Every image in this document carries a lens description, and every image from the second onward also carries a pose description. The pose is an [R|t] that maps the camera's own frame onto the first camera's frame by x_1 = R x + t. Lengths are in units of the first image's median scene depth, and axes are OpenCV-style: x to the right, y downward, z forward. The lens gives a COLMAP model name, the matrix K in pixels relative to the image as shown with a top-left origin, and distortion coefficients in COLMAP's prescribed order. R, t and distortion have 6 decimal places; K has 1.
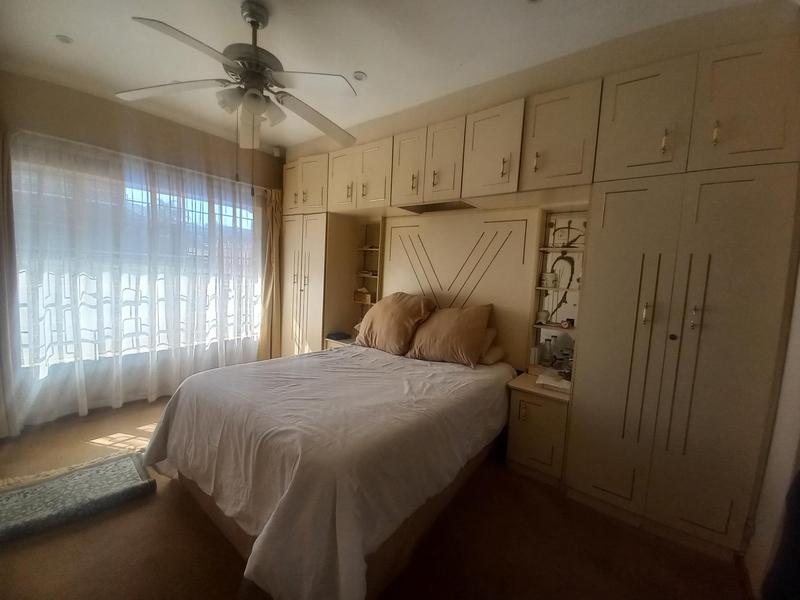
lens RADIAL K [[318.1, 0, 410.4], [0, 318.1, 296.0], [0, 0, 1]] dist [0.000558, 0.000115]
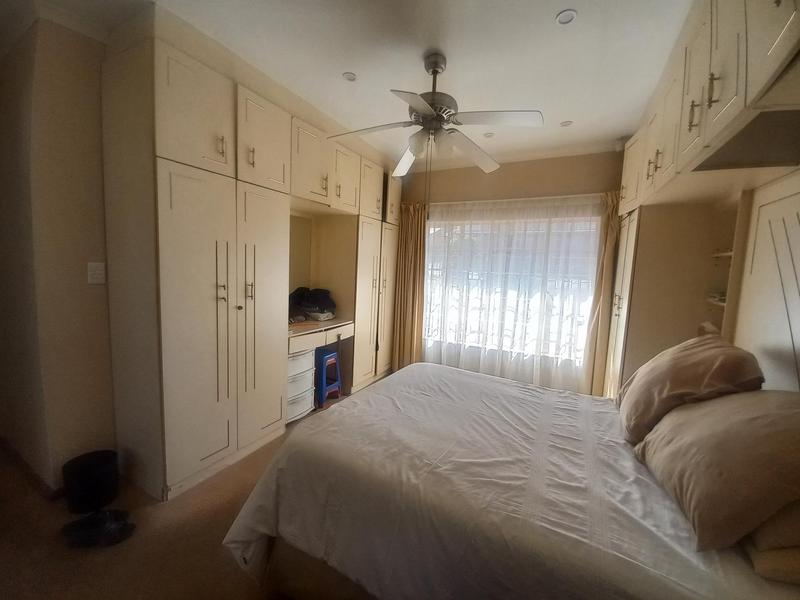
lens RADIAL K [[318.1, 0, 410.4], [0, 318.1, 296.0], [0, 0, 1]] dist [0.000558, 0.000115]
pose [[0.178985, 0.045644, -0.982792, 0.502458], [-0.107795, 0.993819, 0.026525, -0.047704], [0.977929, 0.101192, 0.182799, 0.581410]]
